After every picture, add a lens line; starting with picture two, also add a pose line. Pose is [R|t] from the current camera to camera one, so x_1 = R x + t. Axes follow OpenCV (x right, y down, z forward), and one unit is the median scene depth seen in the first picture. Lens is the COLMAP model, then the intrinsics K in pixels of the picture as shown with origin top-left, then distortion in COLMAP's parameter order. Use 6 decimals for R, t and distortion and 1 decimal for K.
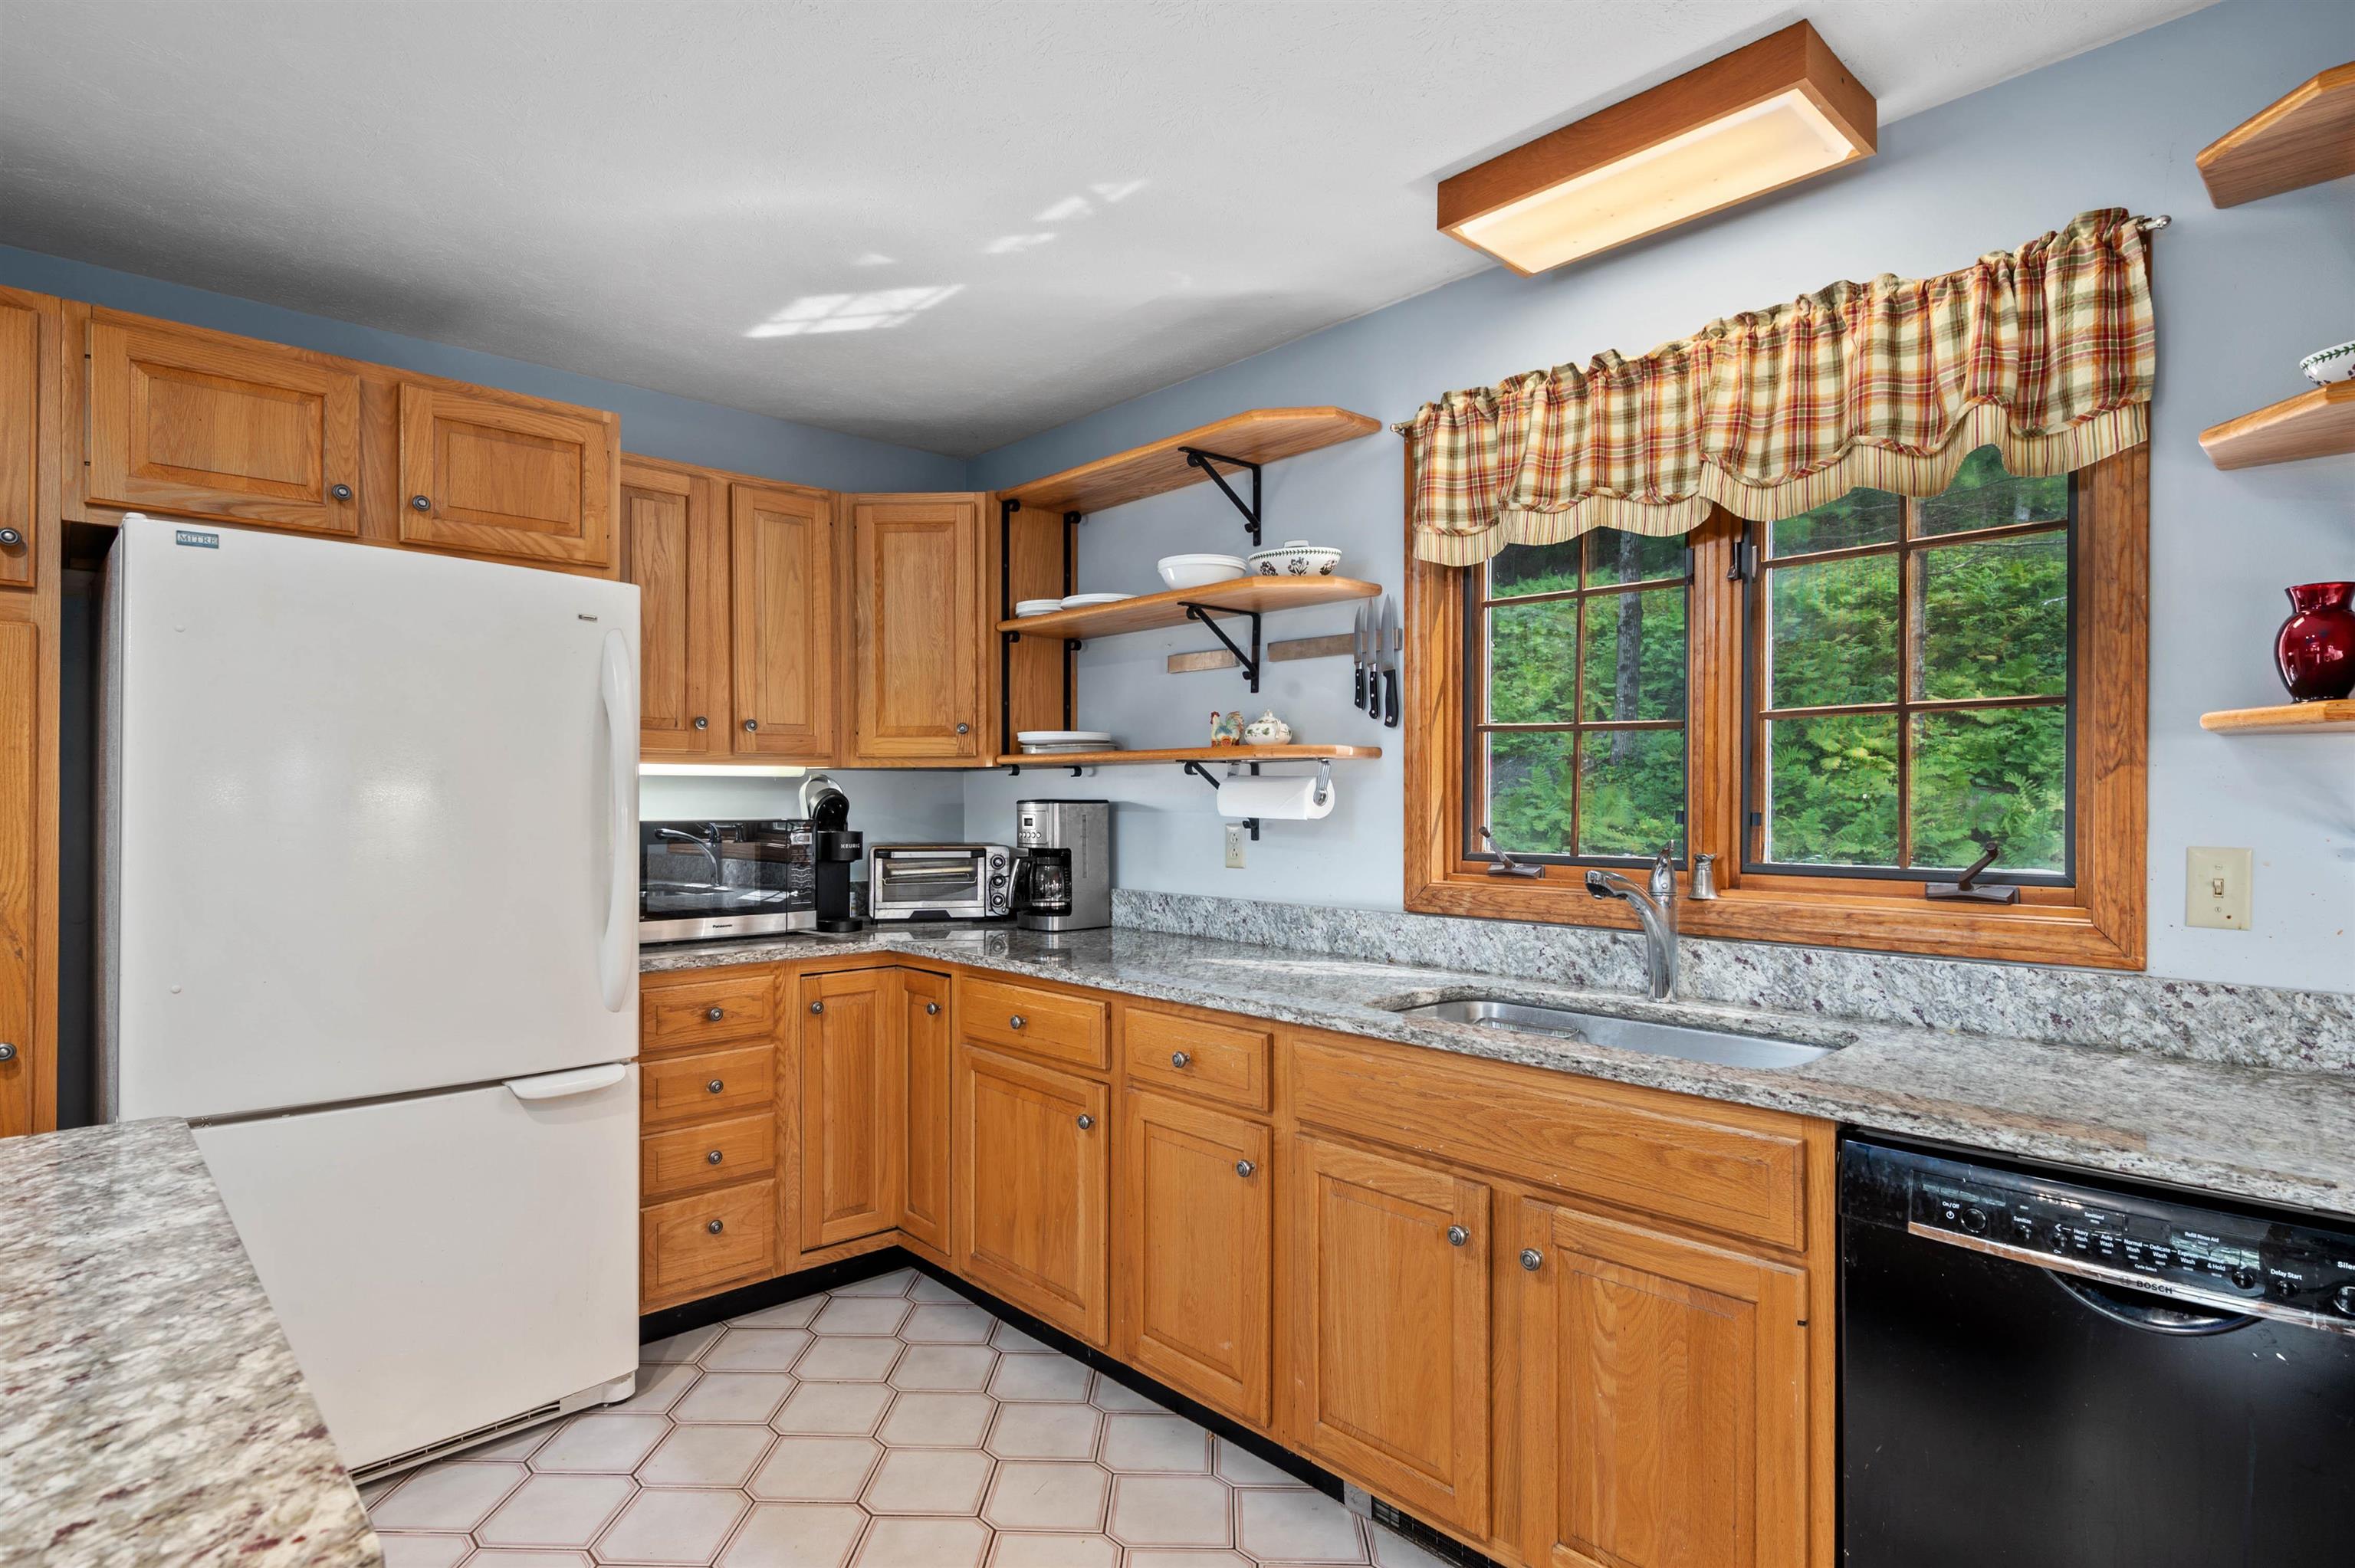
lens RADIAL K [[1207.1, 0, 1183.6], [0, 1207.1, 799.6], [0, 0, 1]] dist [-0.002430, -0.001610]
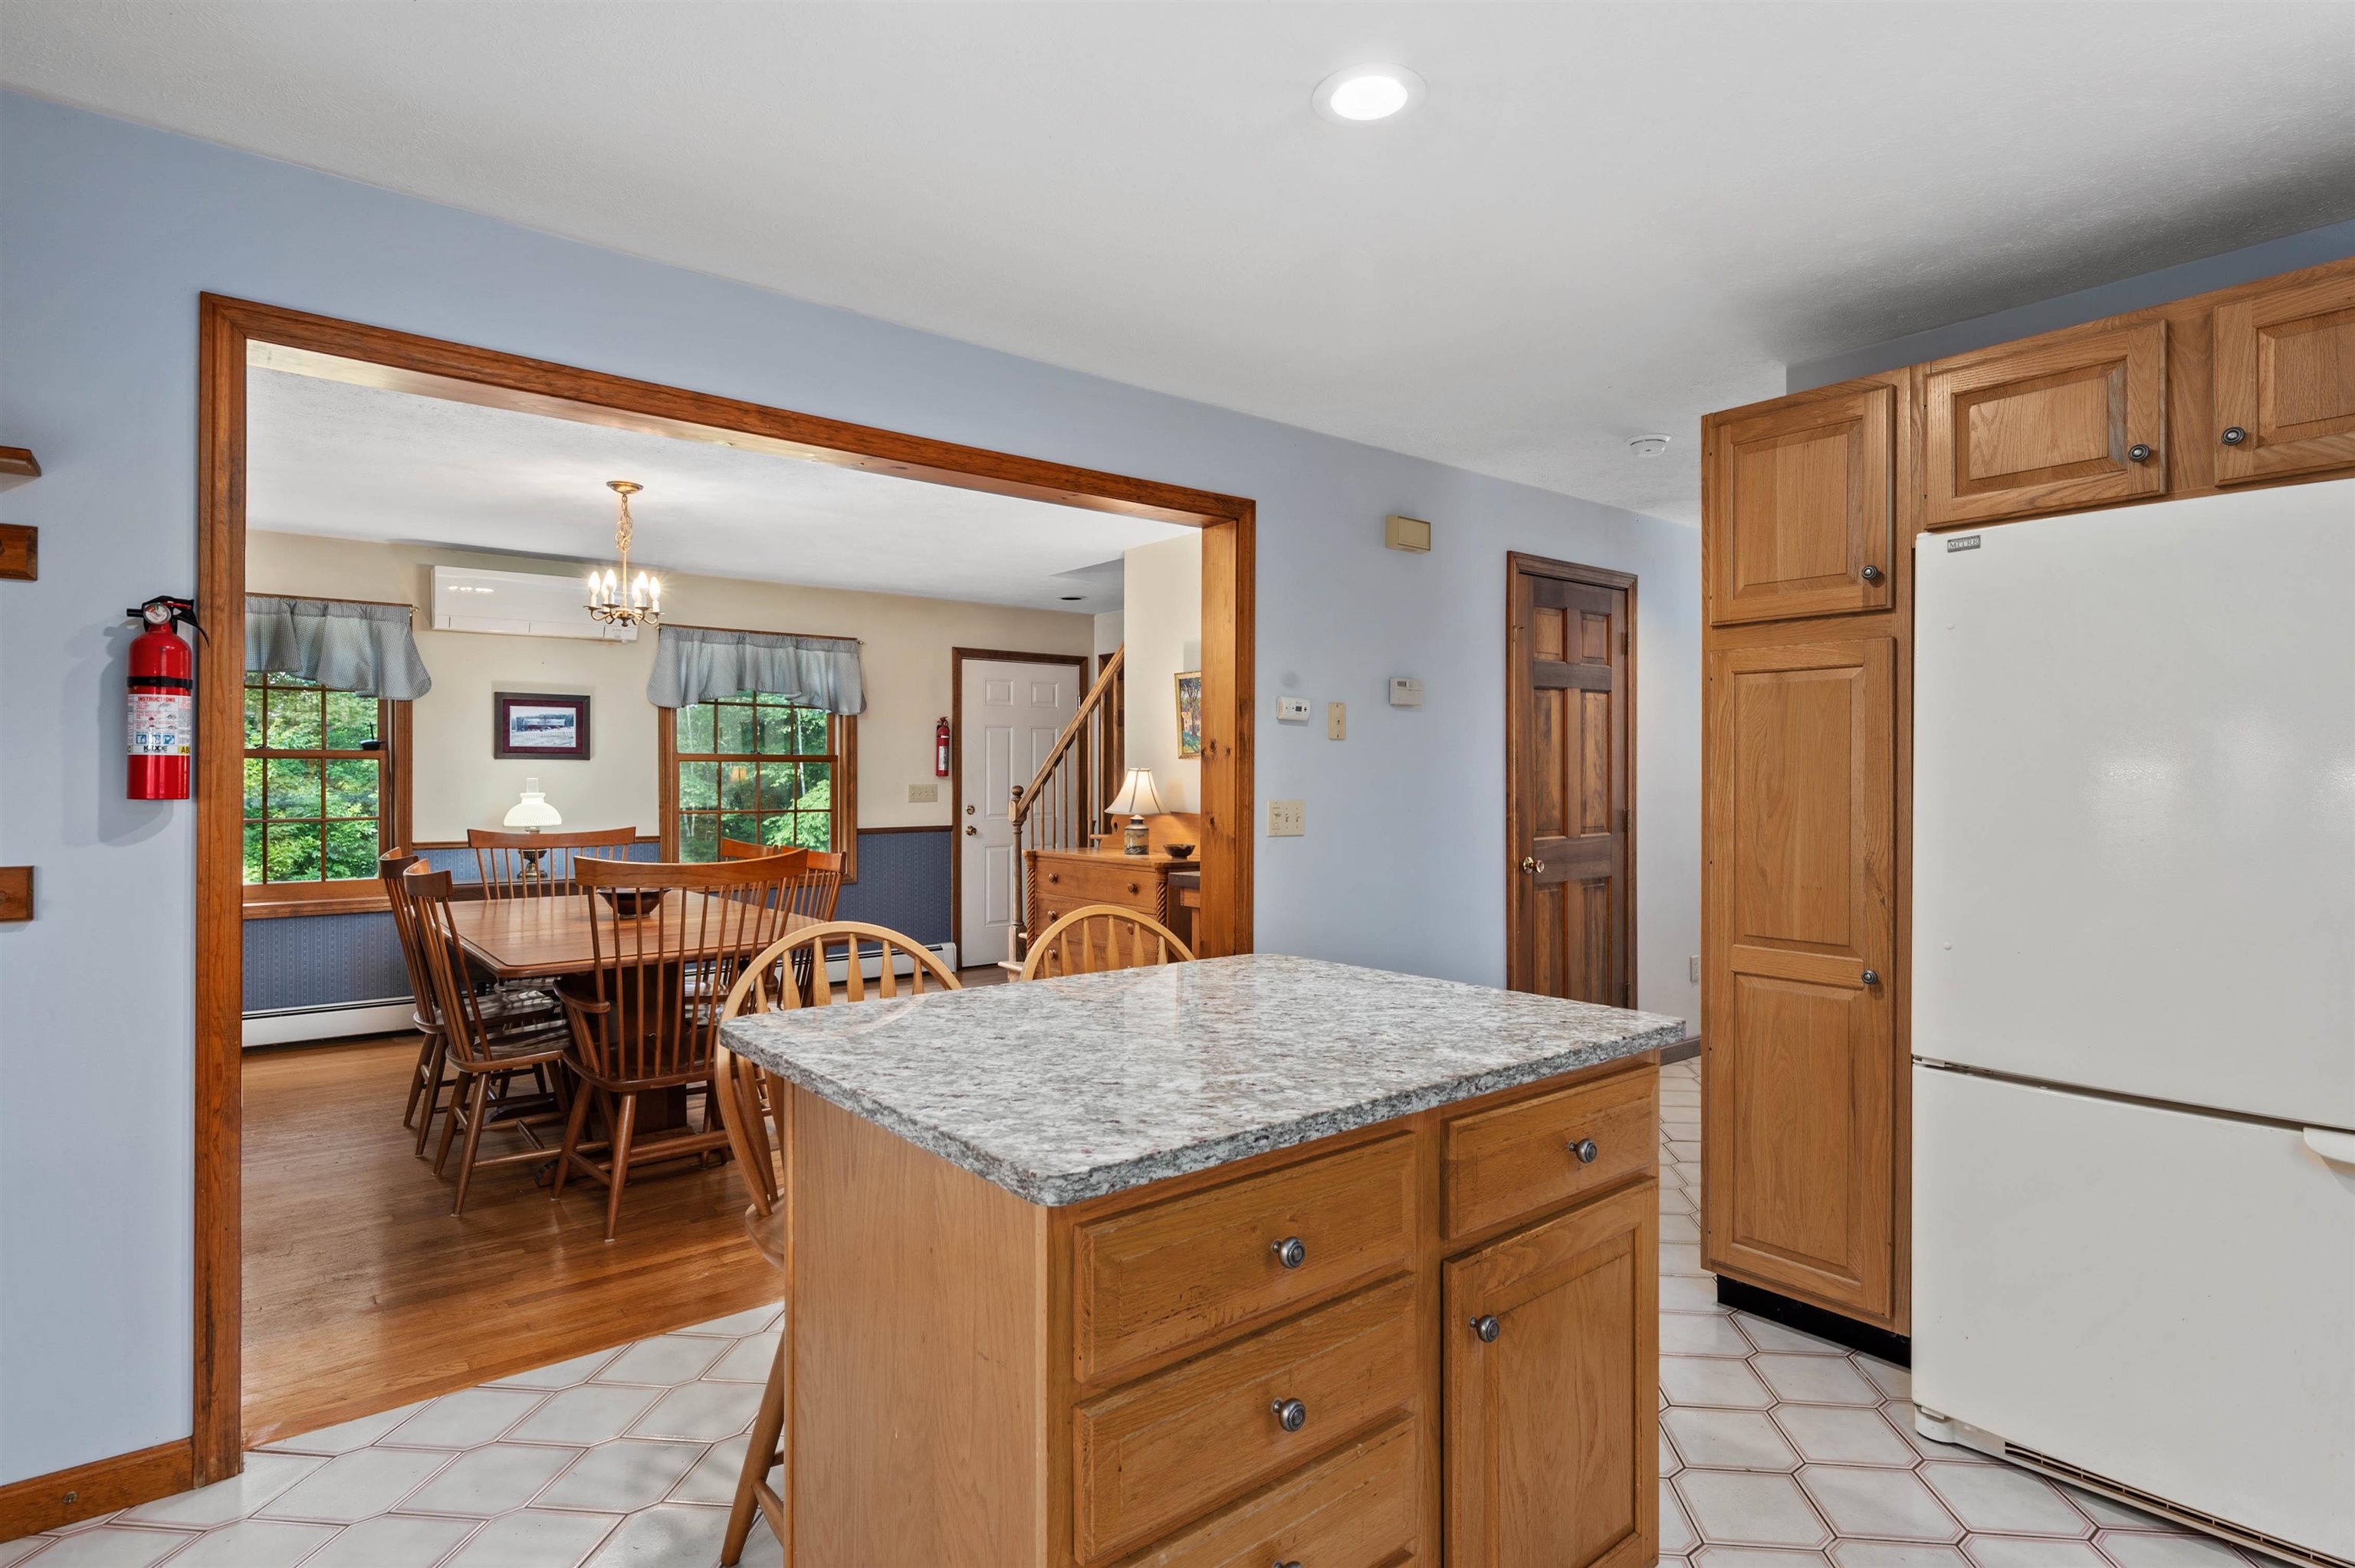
lens RADIAL K [[1207.1, 0, 1184.5], [0, 1207.1, 777.3], [0, 0, 1]] dist [-0.002430, -0.001610]
pose [[-0.063680, -0.004794, -0.997959, 0.285206], [0.001304, 0.999987, -0.004887, 0.003473], [0.997969, -0.001613, -0.063673, 0.304536]]
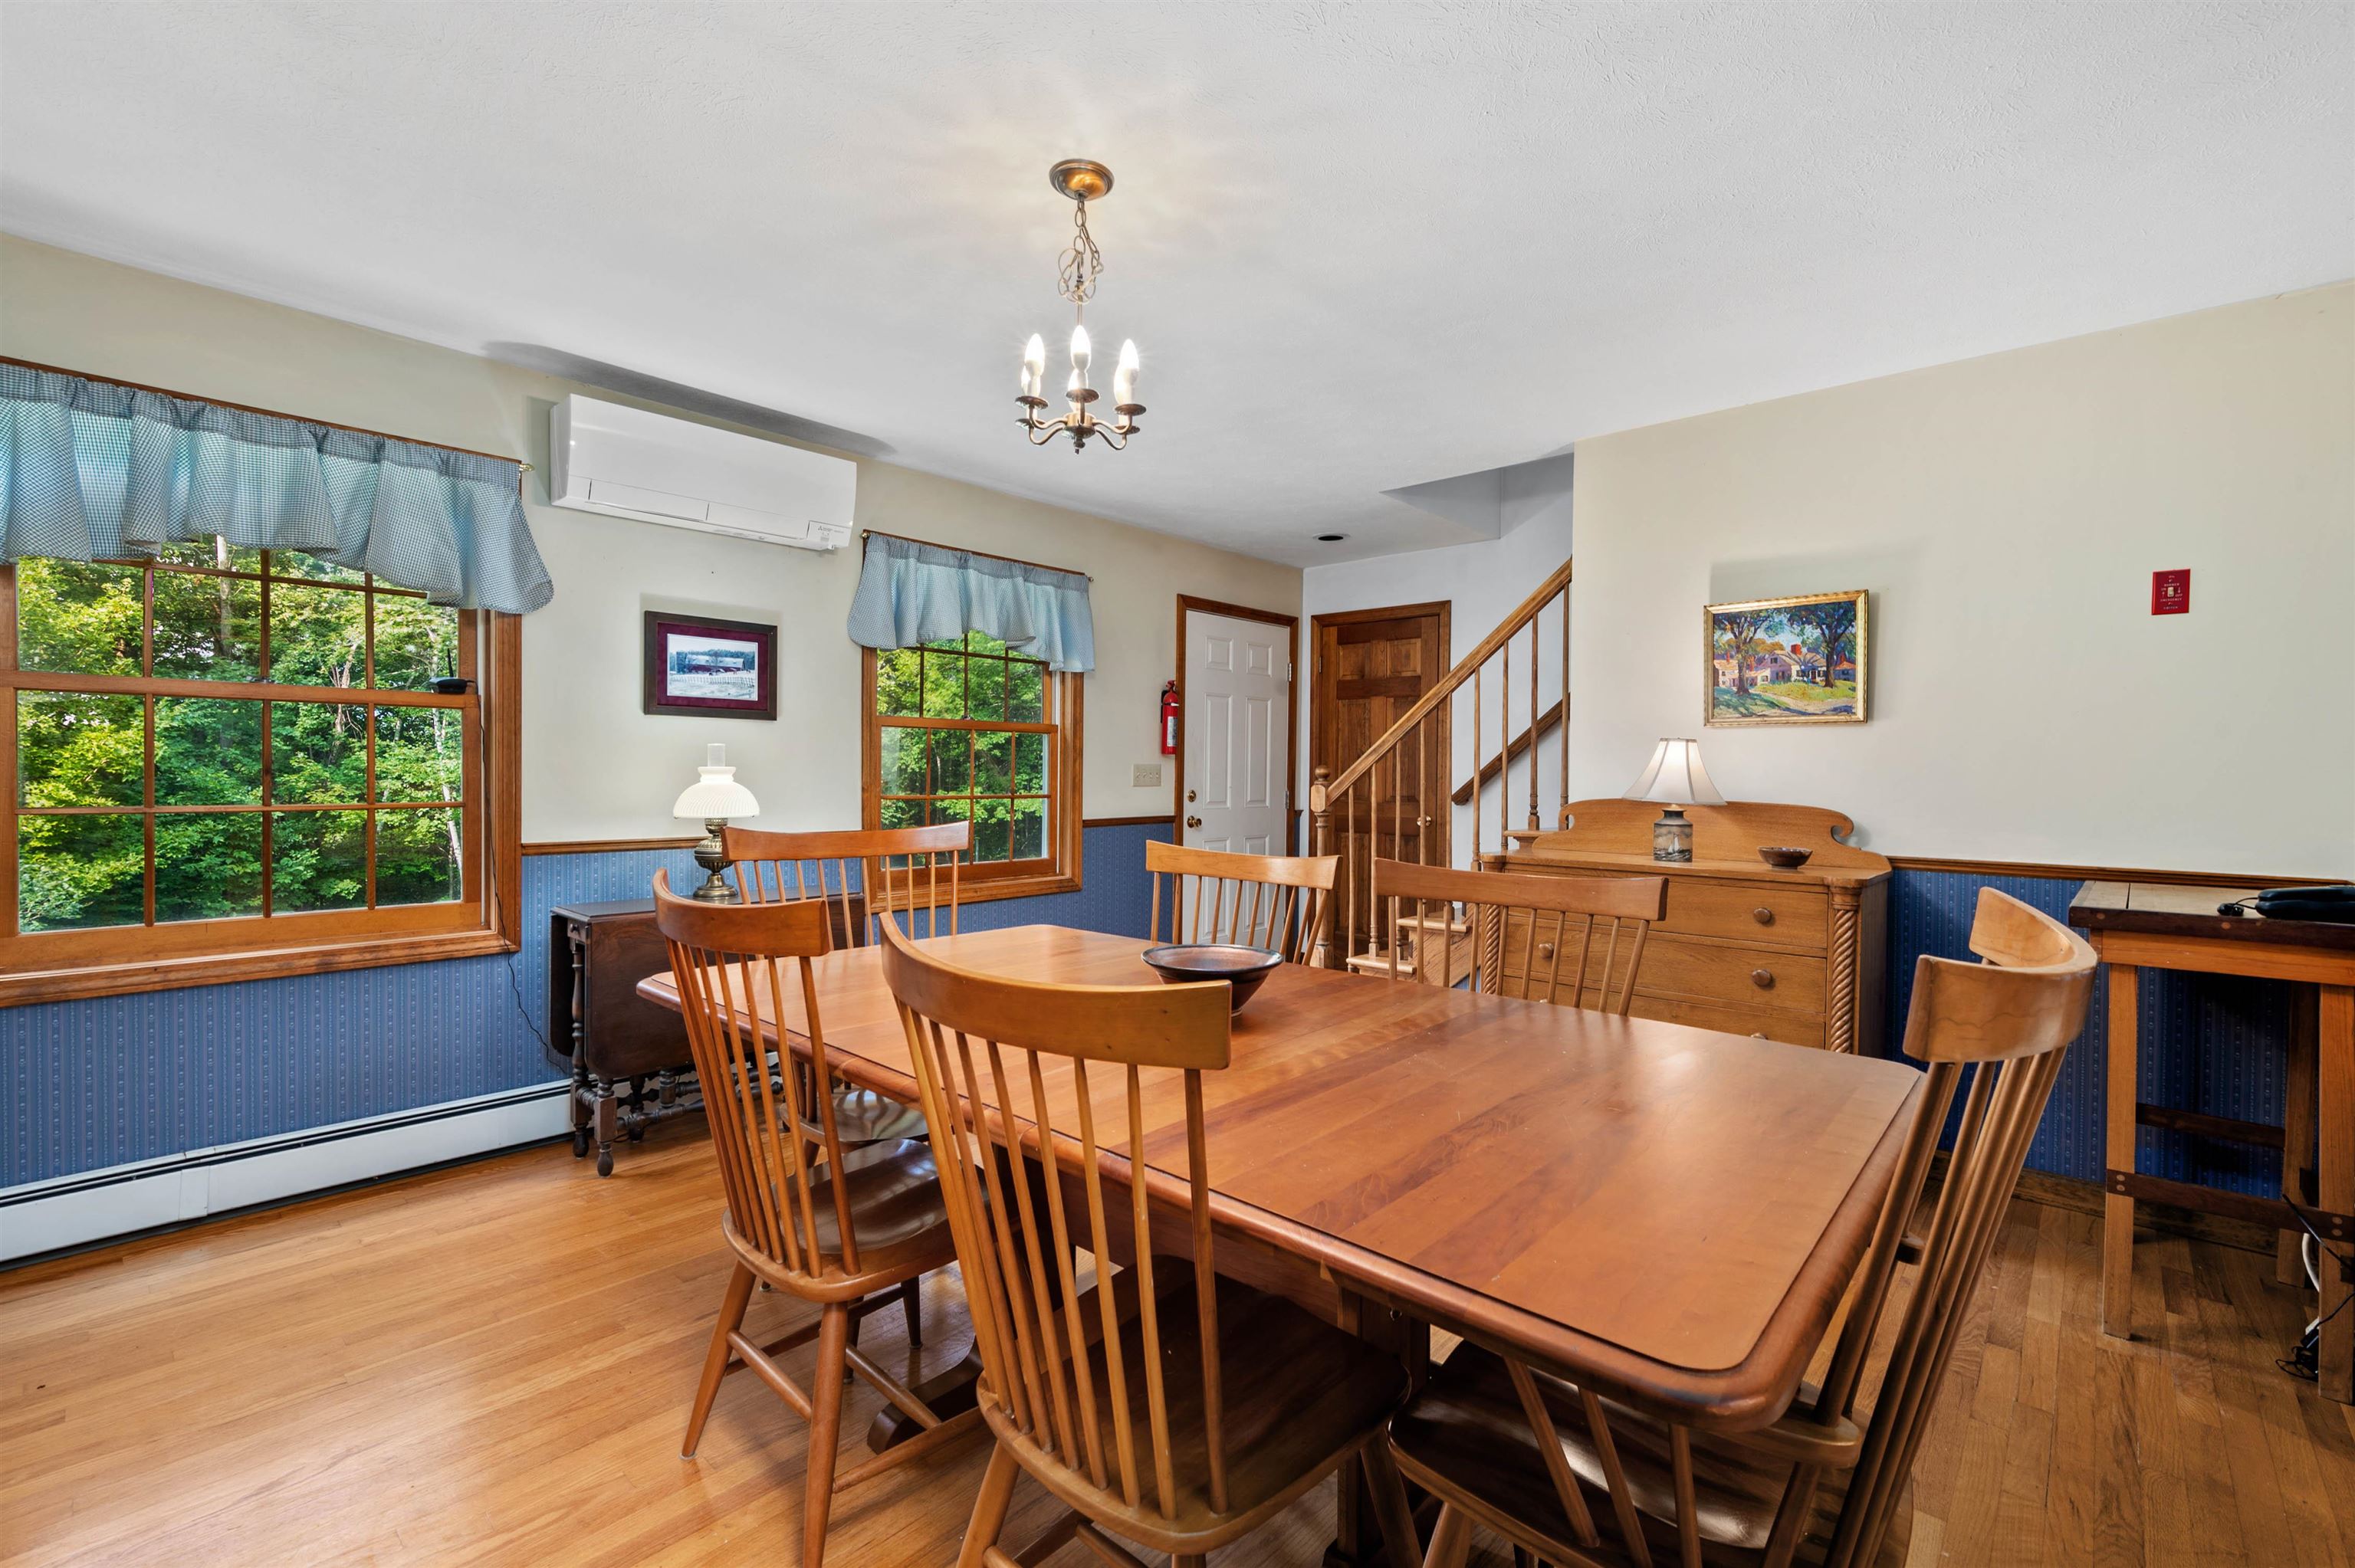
lens RADIAL K [[1019.0, 0, 1181.5], [0, 1019.0, 788.8], [0, 0, 1]] dist [-0.003137, 0.000546]
pose [[0.083478, 0.012524, -0.996431, -0.731325], [-0.006957, 0.999904, 0.011985, 0.031797], [0.996485, 0.005931, 0.083557, -0.719478]]
